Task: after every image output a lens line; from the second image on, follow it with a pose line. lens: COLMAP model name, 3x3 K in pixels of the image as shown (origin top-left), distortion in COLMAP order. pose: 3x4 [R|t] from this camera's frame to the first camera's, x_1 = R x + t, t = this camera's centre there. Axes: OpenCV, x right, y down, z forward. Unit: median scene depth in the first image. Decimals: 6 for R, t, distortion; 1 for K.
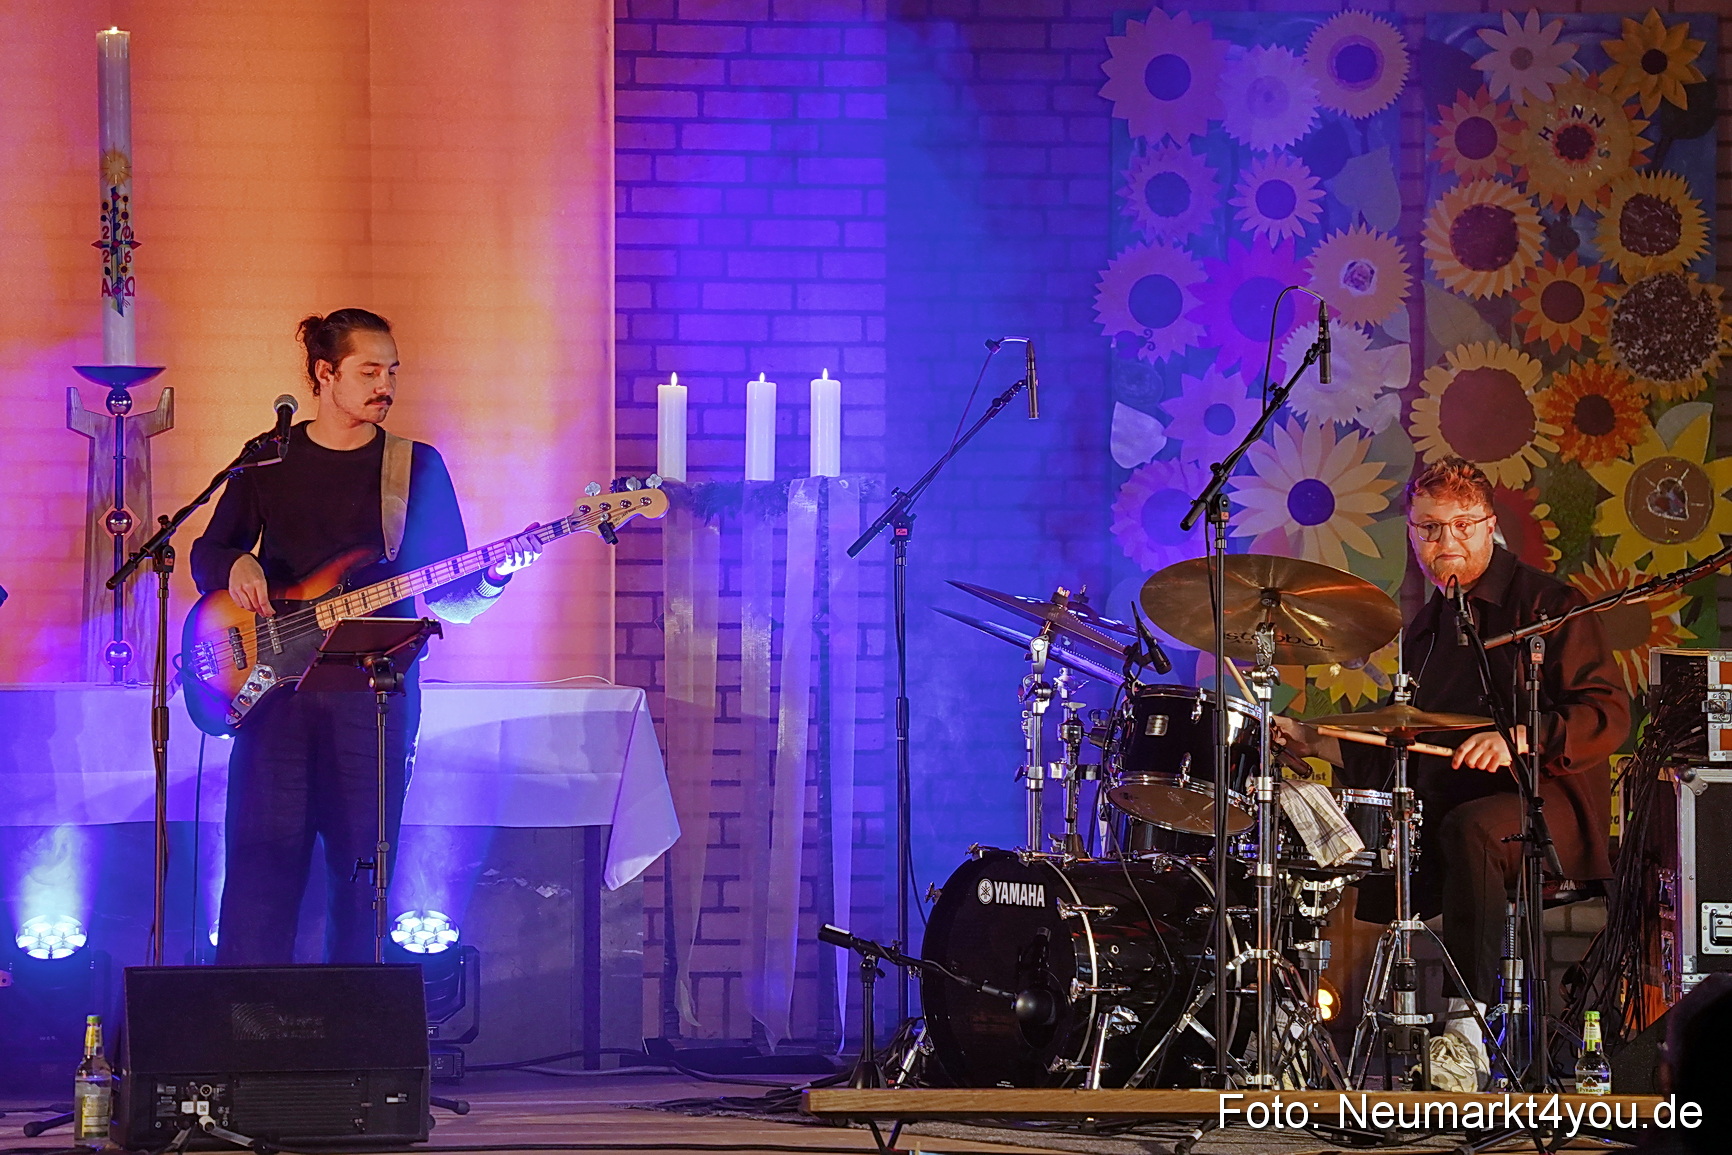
lens RADIAL K [[7069.9, 0, 821.5], [0, 7069.9, 502.5], [0, 0, 1]] dist [1.340875, 0.000000]
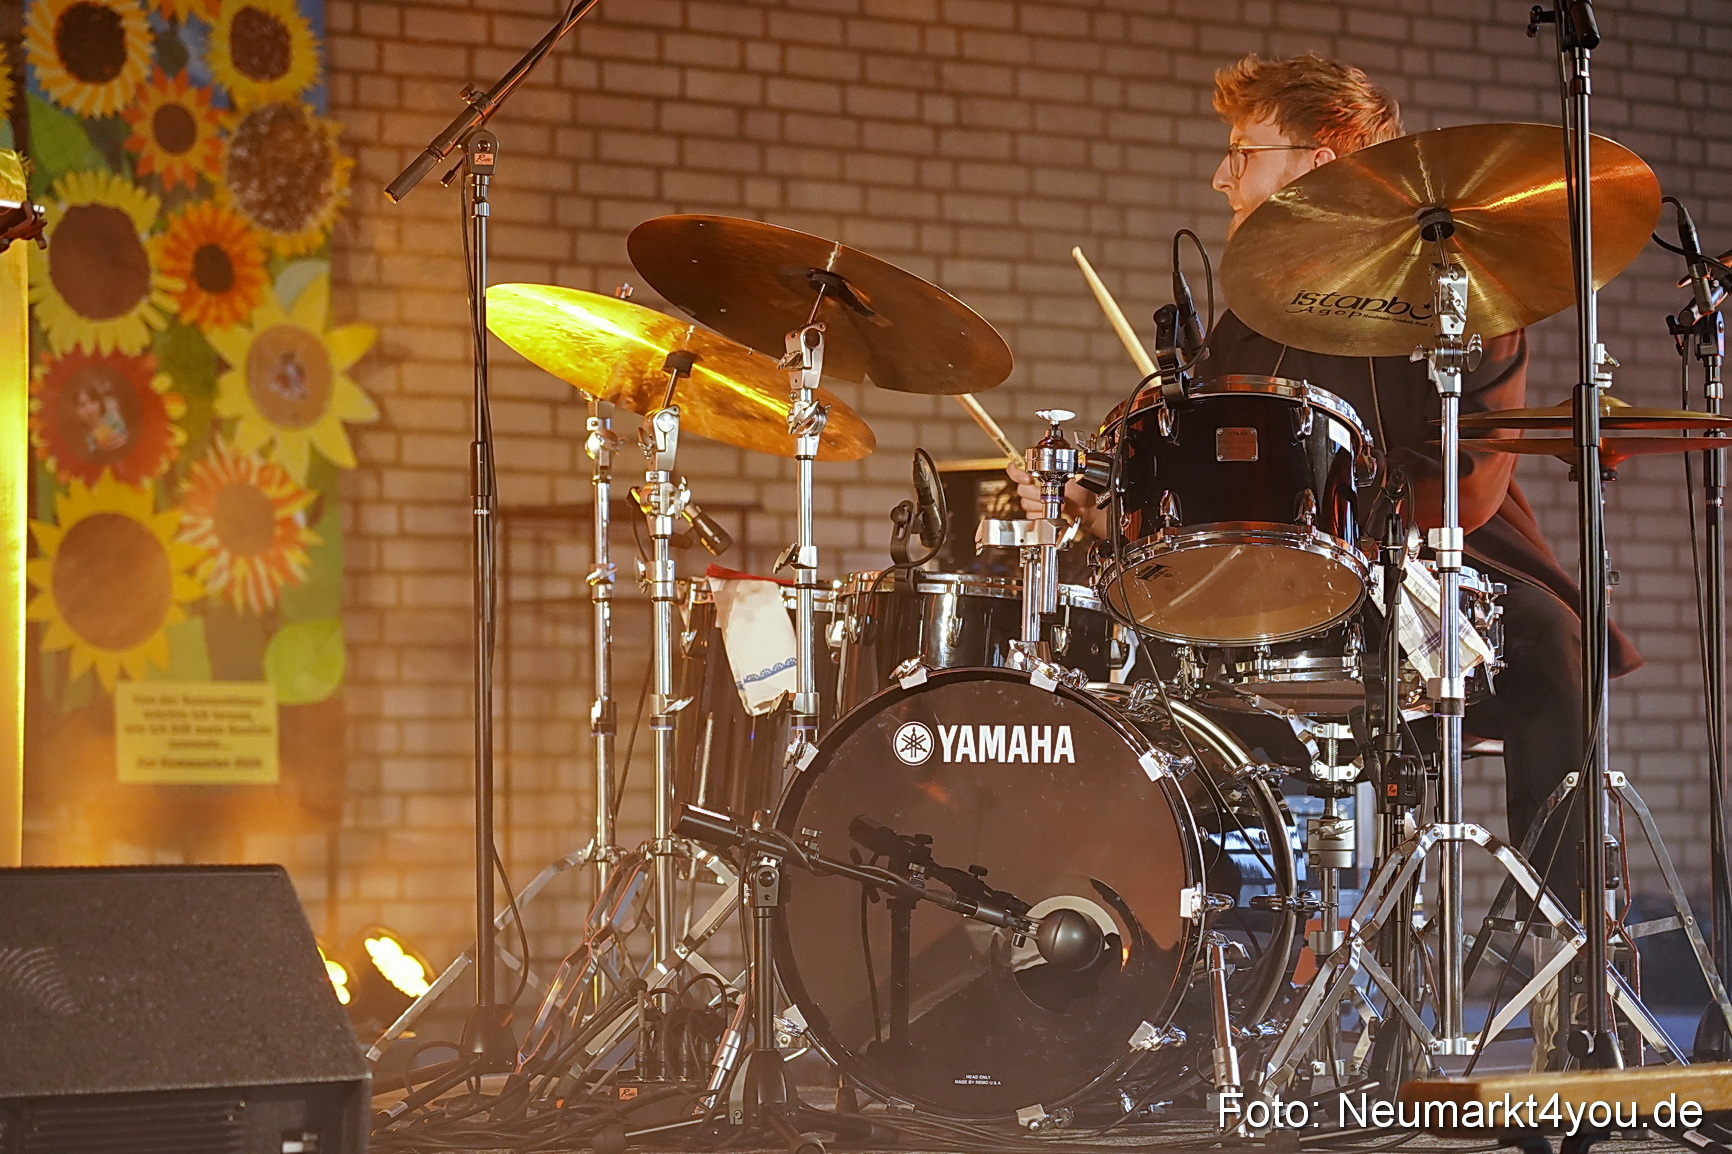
lens RADIAL K [[5346.8, 0, 884.3], [0, 5346.8, 574.8], [0, 0, 1]] dist [-0.051204, 0.000000]
pose [[0.862380, 0.006690, 0.506218, -0.166588], [0.003042, 0.999826, -0.018395, 0.042438], [-0.506253, 0.017403, 0.862210, 0.549232]]
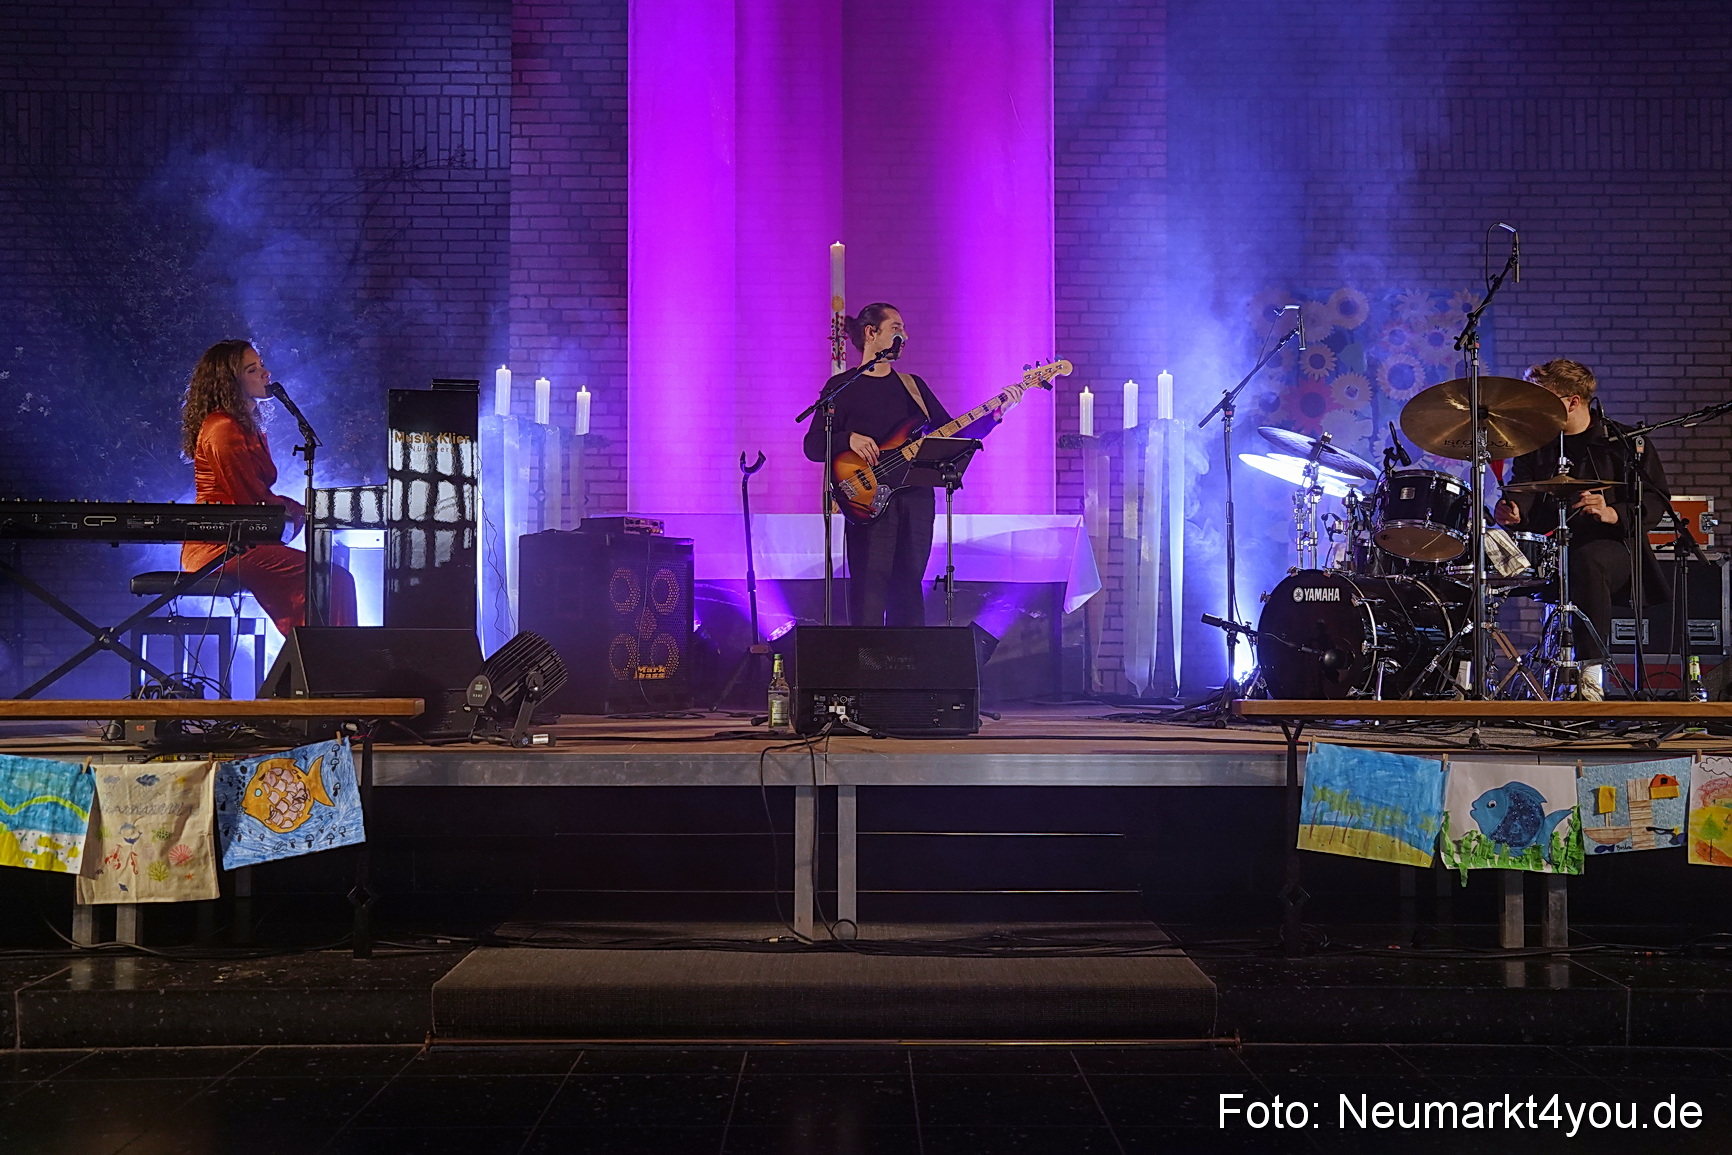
lens RADIAL K [[1645.0, 0, 873.6], [0, 1645.0, 566.4], [0, 0, 1]] dist [0.066153, 0.000000]
pose [[0.992905, -0.008076, -0.118635, -0.027438], [0.006236, 0.999855, -0.015873, 0.046299], [0.118746, 0.015021, 0.992811, 0.507561]]
